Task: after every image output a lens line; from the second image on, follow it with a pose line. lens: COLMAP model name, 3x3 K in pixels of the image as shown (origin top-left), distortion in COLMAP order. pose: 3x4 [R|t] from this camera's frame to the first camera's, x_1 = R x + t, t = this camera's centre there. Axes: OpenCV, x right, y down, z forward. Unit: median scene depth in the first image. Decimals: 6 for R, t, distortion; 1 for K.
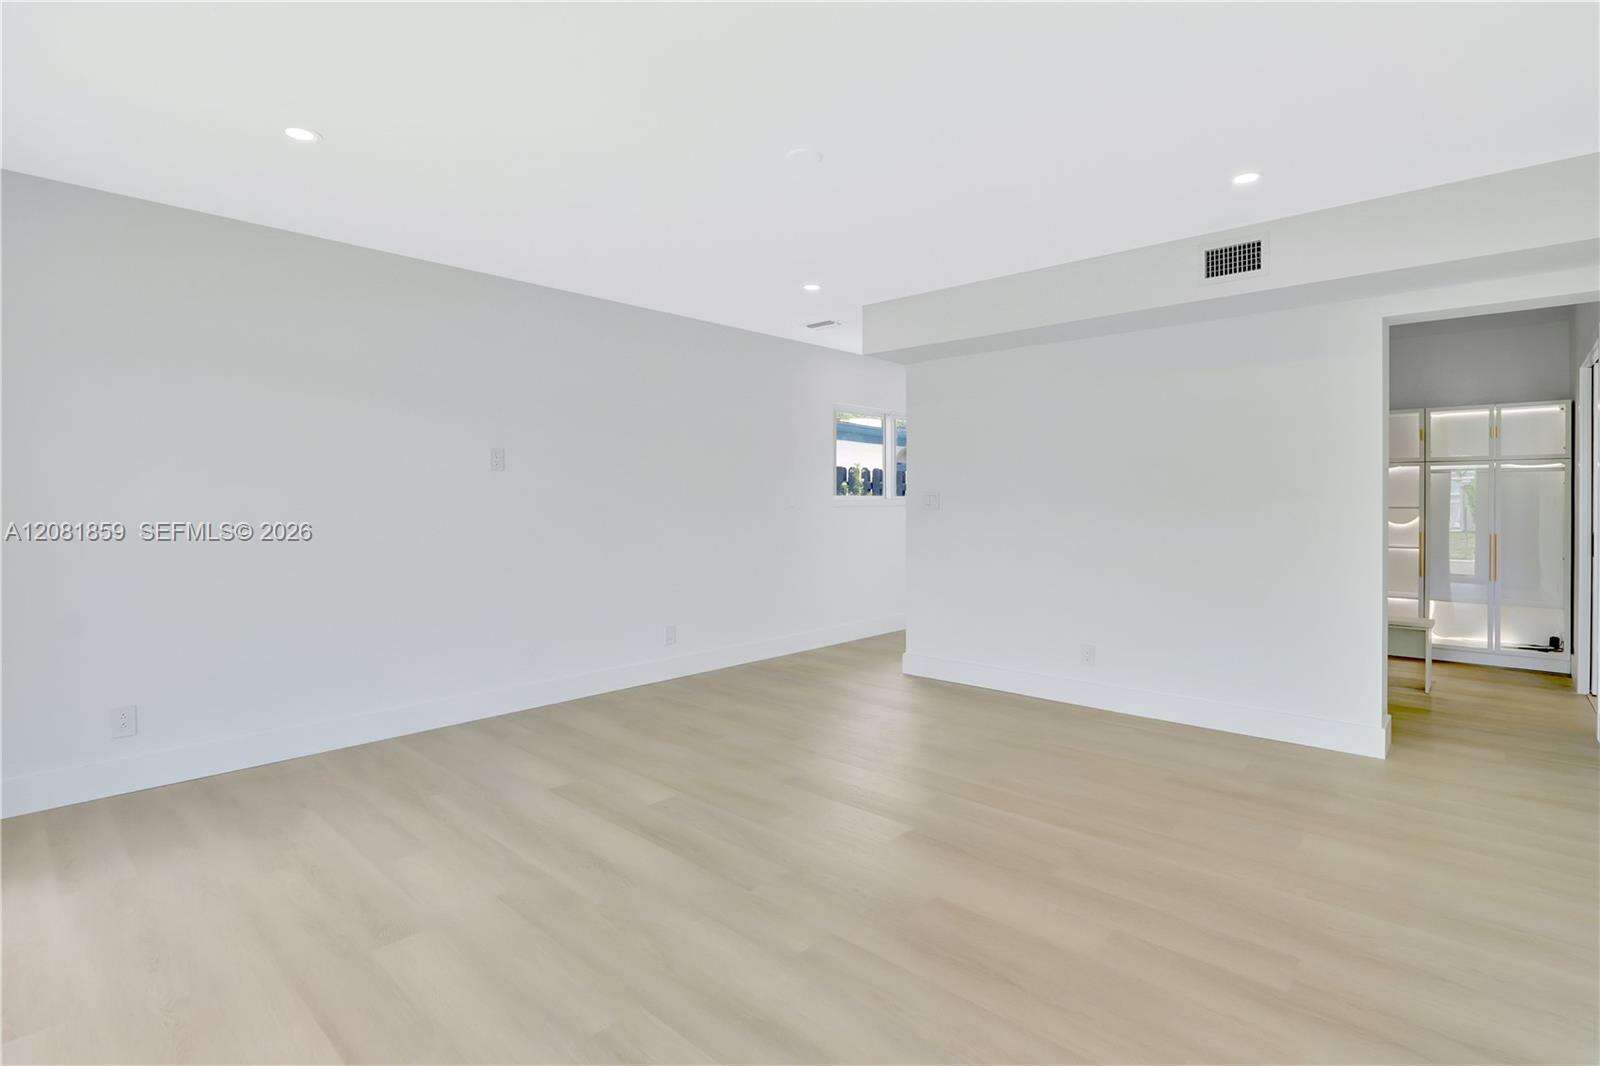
lens RADIAL K [[770.3, 0, 812.8], [0, 770.3, 525.1], [0, 0, 1]] dist [-0.002294, 0.000543]
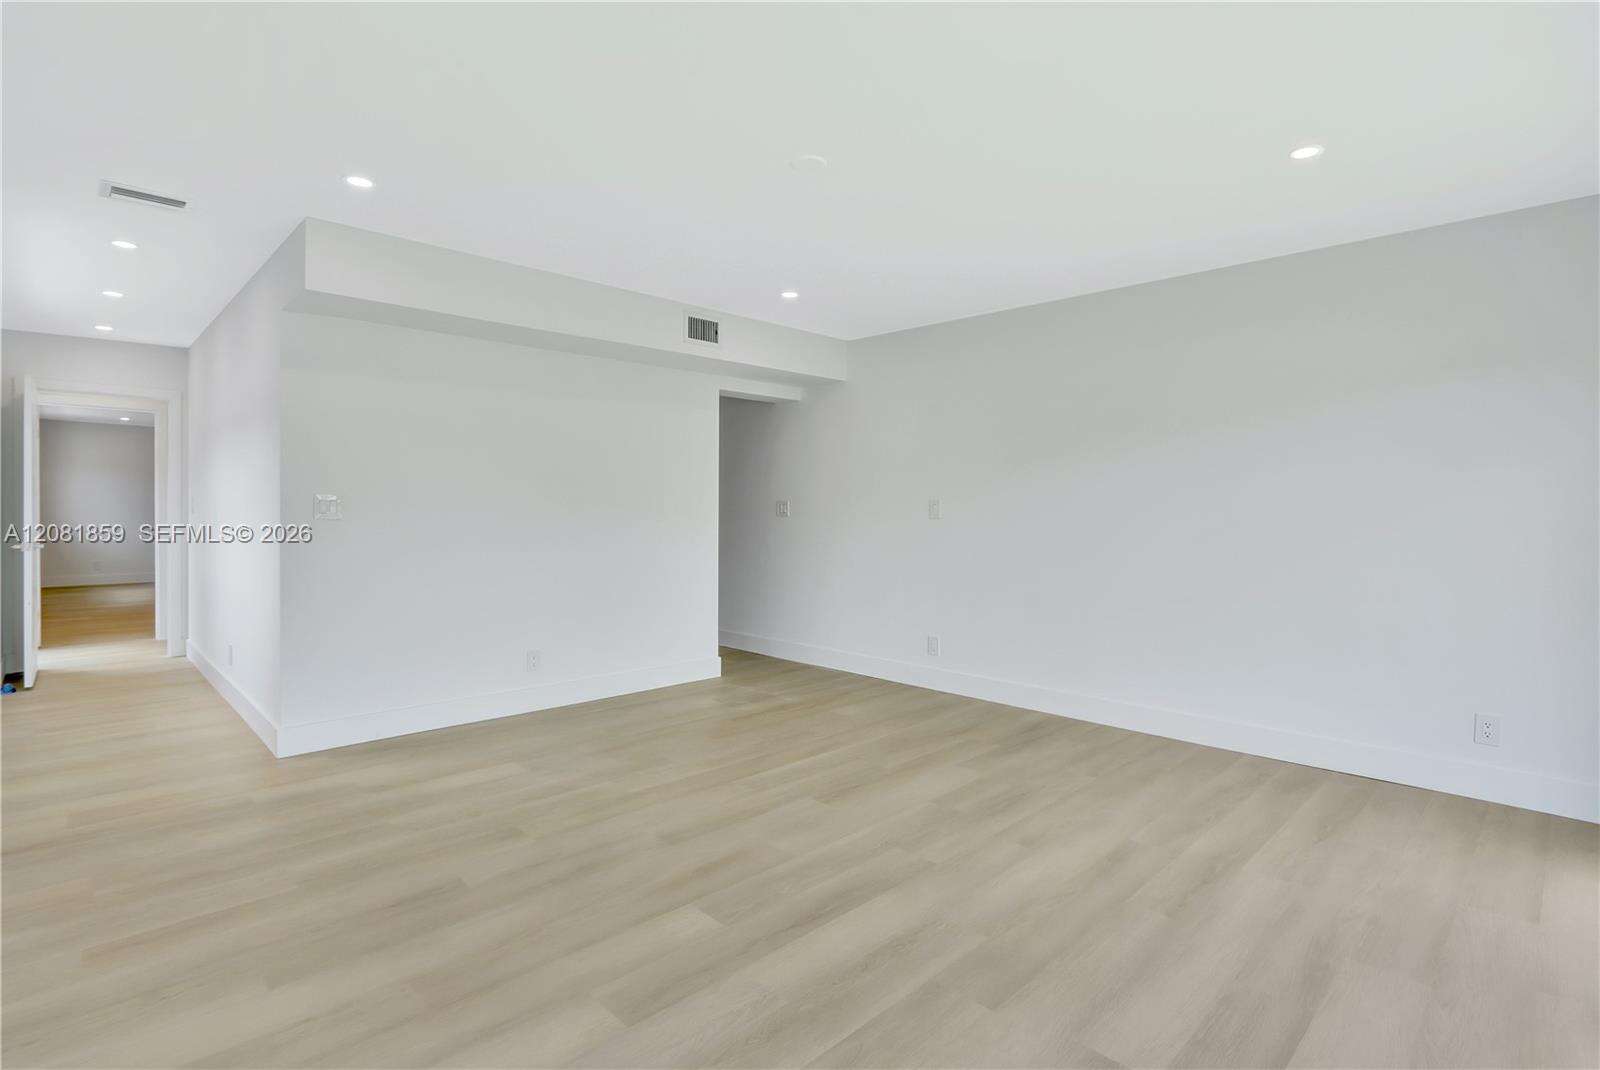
lens RADIAL K [[770.3, 0, 803.8], [0, 770.3, 526.7], [0, 0, 1]] dist [-0.002294, 0.000543]
pose [[0.050489, -0.015061, 0.998611, -0.961161], [0.022794, 0.999643, 0.013924, -0.017013], [-0.998464, 0.022060, 0.050814, 0.920522]]
